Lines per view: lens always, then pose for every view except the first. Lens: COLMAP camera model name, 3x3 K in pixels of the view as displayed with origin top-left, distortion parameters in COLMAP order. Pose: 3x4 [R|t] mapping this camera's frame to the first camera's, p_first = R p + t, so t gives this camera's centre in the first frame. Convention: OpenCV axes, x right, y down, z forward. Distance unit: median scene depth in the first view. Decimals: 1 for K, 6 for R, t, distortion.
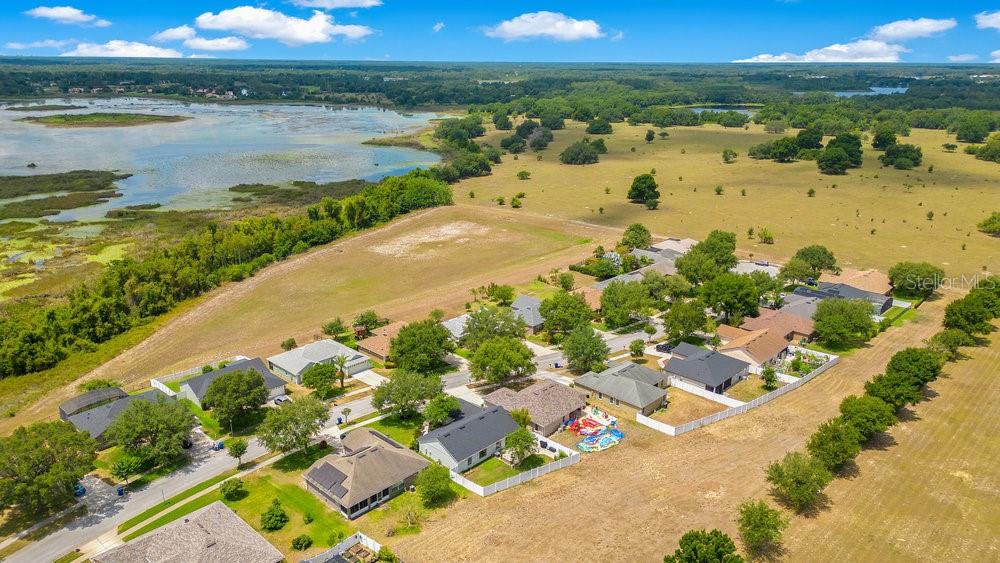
lens RADIAL K [[702.7, 0, 500.0], [0, 702.7, 281.5], [0, 0, 1]] dist [0.081080, -0.084390]
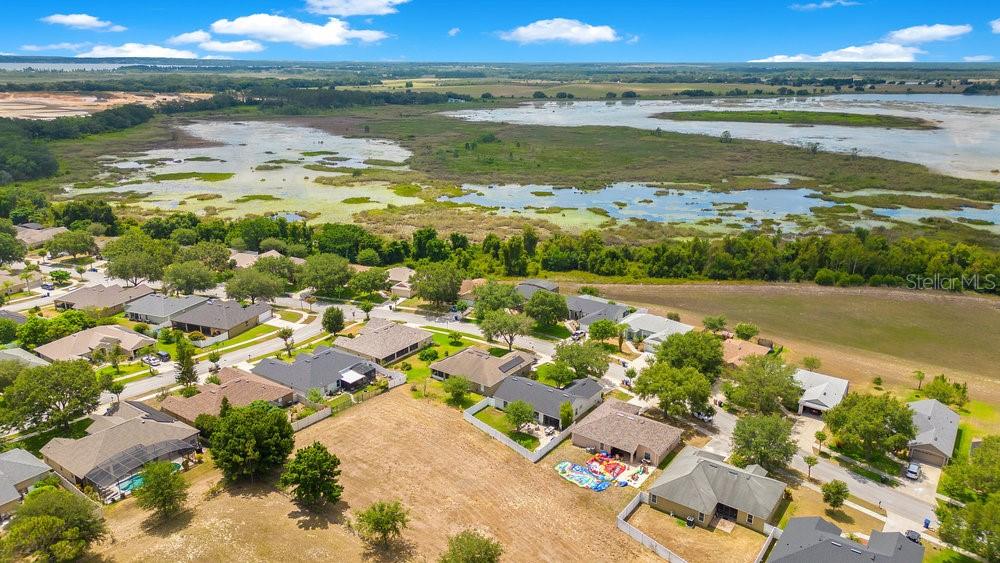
lens RADIAL K [[702.7, 0, 500.0], [0, 702.7, 281.5], [0, 0, 1]] dist [0.081080, -0.084390]
pose [[0.130596, 0.291214, -0.947702, 0.668691], [-0.300926, 0.922436, 0.241981, -0.142433], [0.944663, 0.253586, 0.208100, 0.466335]]
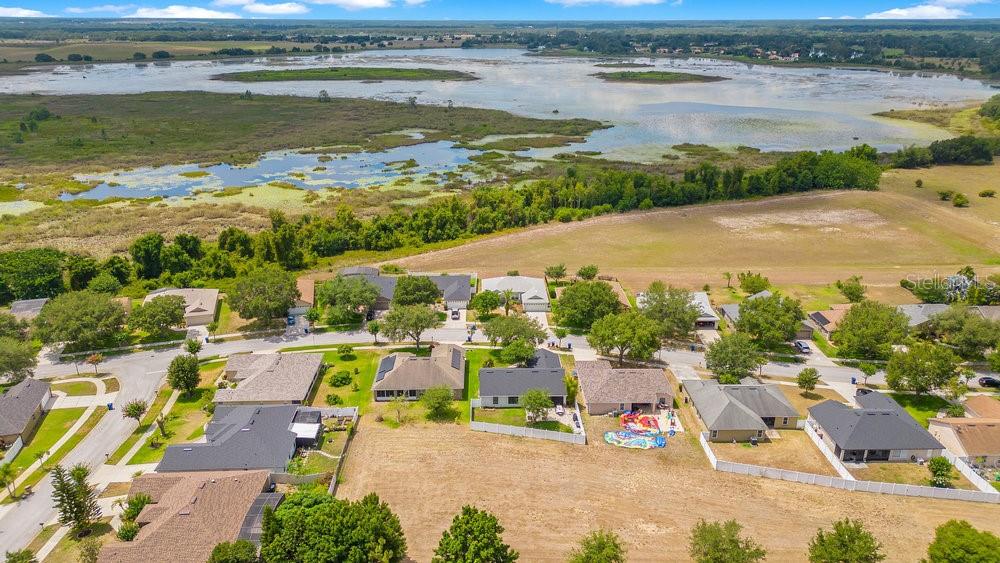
lens RADIAL K [[702.7, 0, 500.0], [0, 702.7, 281.5], [0, 0, 1]] dist [0.081080, -0.084390]
pose [[0.707376, 0.241455, -0.664318, 0.421094], [-0.209106, 0.969263, 0.129632, -0.041537], [0.675199, 0.047214, 0.736123, 0.138948]]
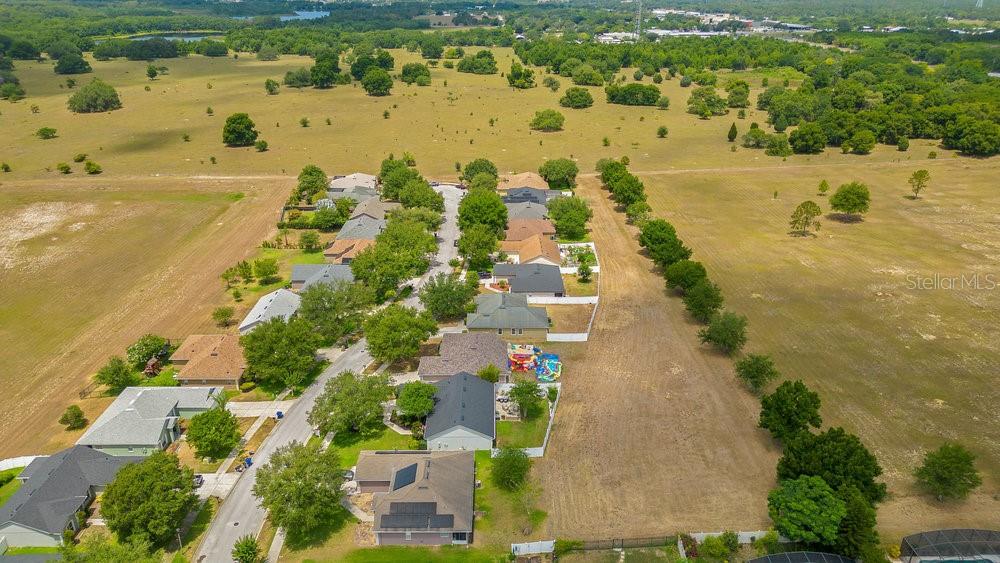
lens RADIAL K [[702.7, 0, 500.0], [0, 702.7, 281.5], [0, 0, 1]] dist [0.081080, -0.084390]
pose [[0.716009, -0.270636, 0.643497, -0.392631], [0.208517, 0.962625, 0.172838, -0.065031], [-0.666222, 0.010426, 0.745680, 0.204486]]
